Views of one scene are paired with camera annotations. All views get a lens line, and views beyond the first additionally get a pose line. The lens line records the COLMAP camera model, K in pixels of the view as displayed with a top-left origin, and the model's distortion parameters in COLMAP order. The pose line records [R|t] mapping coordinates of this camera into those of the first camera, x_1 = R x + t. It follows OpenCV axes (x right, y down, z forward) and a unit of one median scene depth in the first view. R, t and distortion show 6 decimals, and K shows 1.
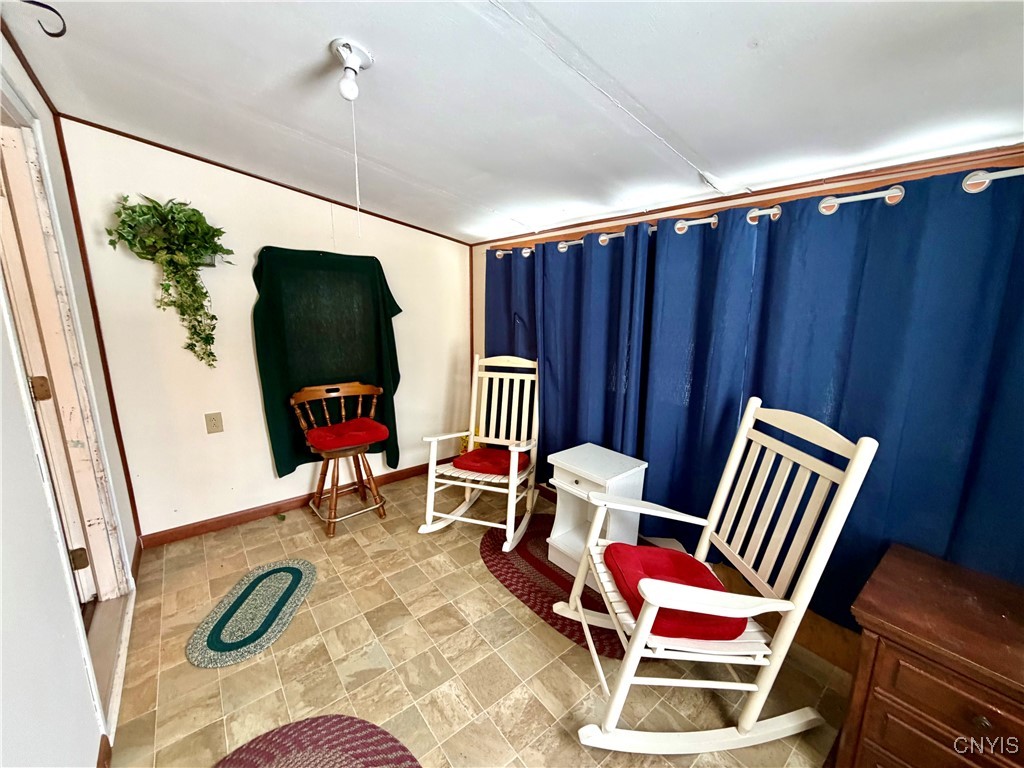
lens RADIAL K [[406.7, 0, 509.0], [0, 406.7, 387.2], [0, 0, 1]] dist [-0.000164, -0.000535]
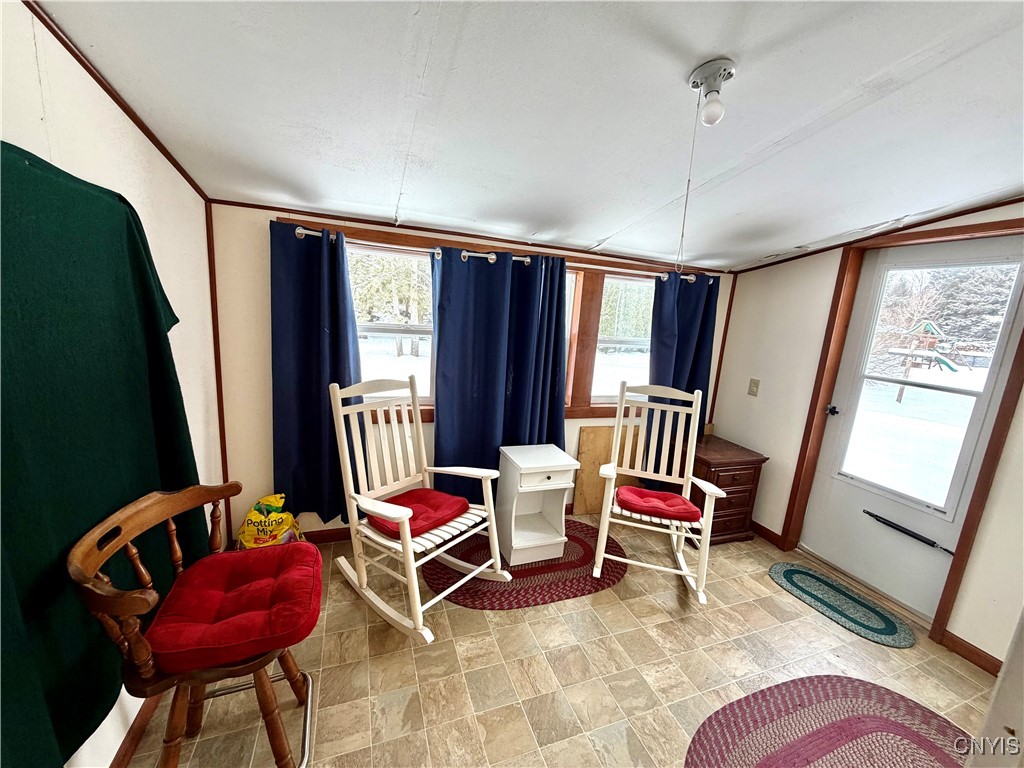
lens RADIAL K [[406.7, 0, 509.7], [0, 406.7, 384.6], [0, 0, 1]] dist [-0.000164, -0.000535]
pose [[0.315289, -0.167775, 0.934047, -1.088387], [0.119567, 0.983428, 0.136285, -0.236873], [-0.941433, 0.068713, 0.330124, 0.855905]]
